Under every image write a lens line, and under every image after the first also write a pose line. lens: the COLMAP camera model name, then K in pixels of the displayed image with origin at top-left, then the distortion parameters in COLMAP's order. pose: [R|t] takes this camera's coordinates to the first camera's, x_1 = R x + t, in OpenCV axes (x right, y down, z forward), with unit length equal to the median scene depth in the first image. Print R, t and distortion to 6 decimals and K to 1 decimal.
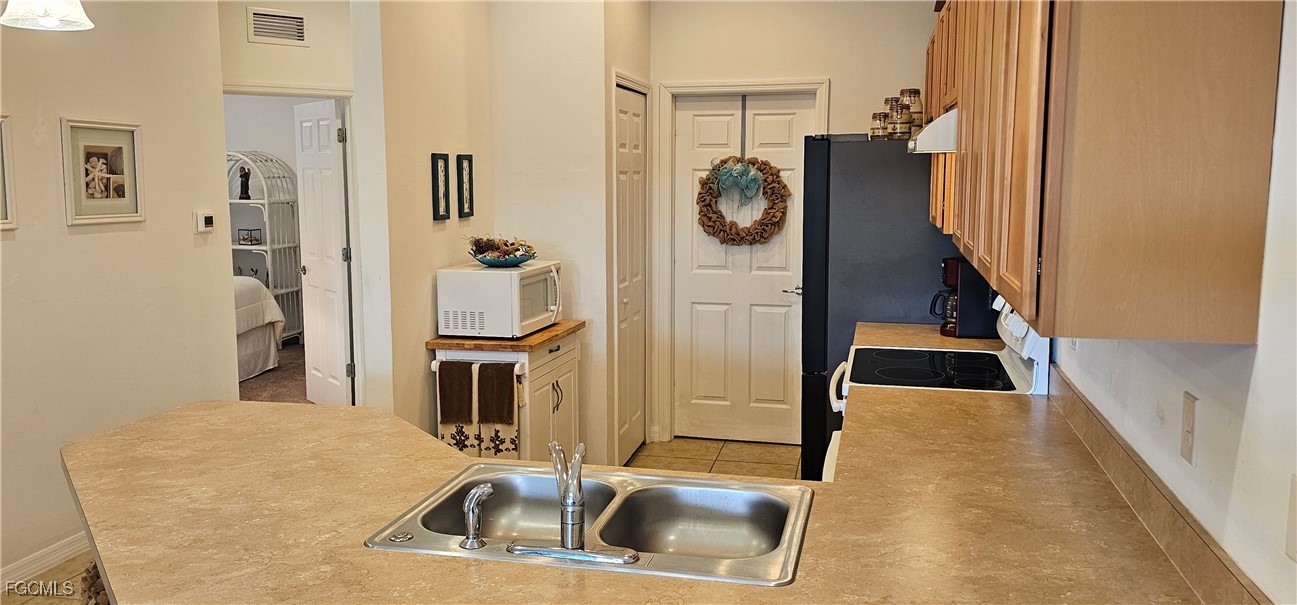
lens RADIAL K [[1006.6, 0, 650.8], [0, 1006.6, 301.0], [0, 0, 1]] dist [0.055147, -0.005540]
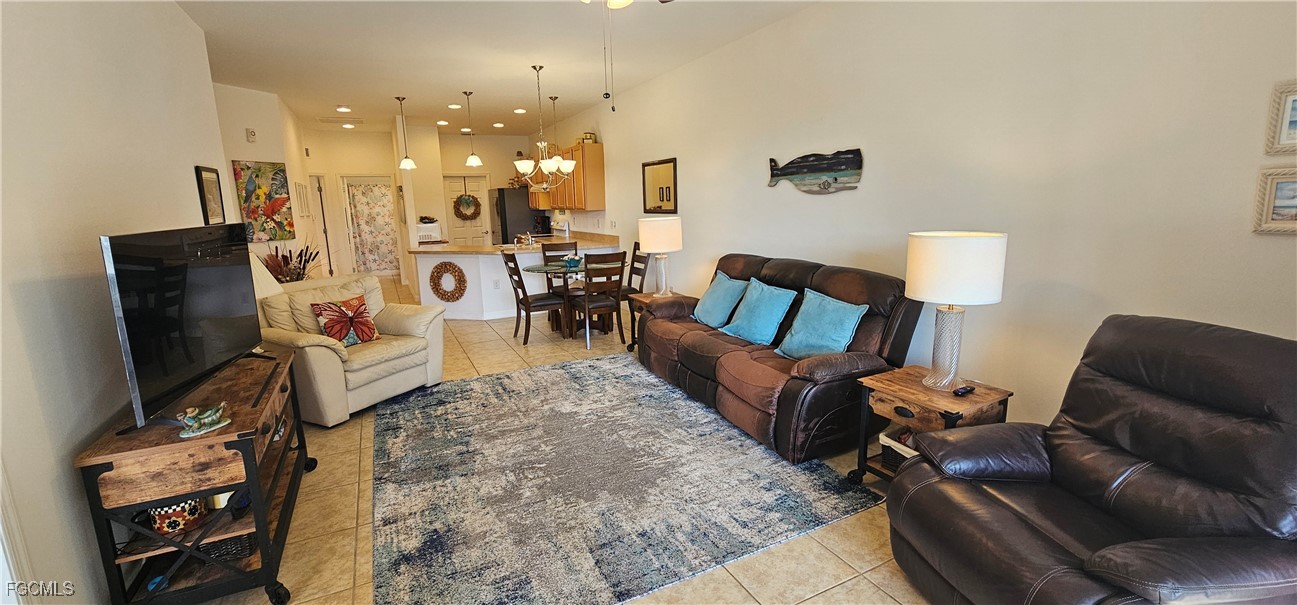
lens RADIAL K [[536.7, 0, 648.3], [0, 536.7, 300.5], [0, 0, 1]] dist [-0.002384, 0.001071]
pose [[0.767694, -0.135700, 0.626284, -0.640369], [0.108447, 0.990737, 0.081734, 0.137348], [-0.631573, 0.005172, 0.775299, -0.832399]]
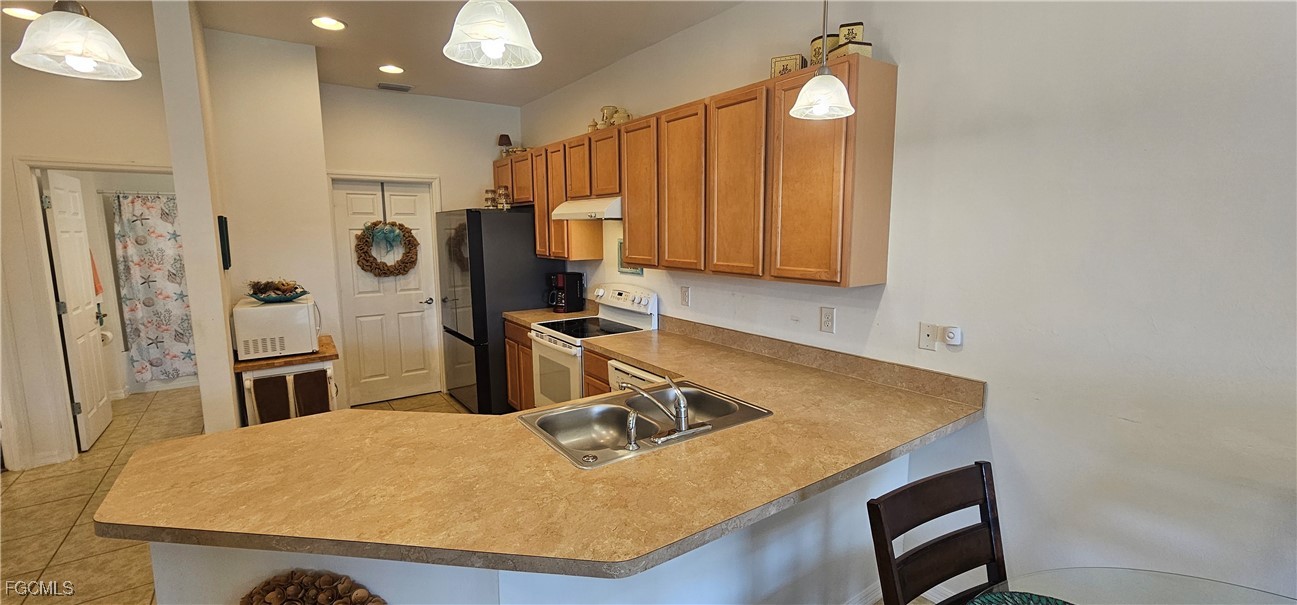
lens RADIAL K [[536.7, 0, 652.3], [0, 536.7, 300.1], [0, 0, 1]] dist [-0.002384, 0.001071]
pose [[0.657570, -0.102506, 0.746387, -0.279964], [0.104404, 0.993540, 0.044469, -0.013122], [-0.746124, 0.048684, 0.664024, 0.132417]]
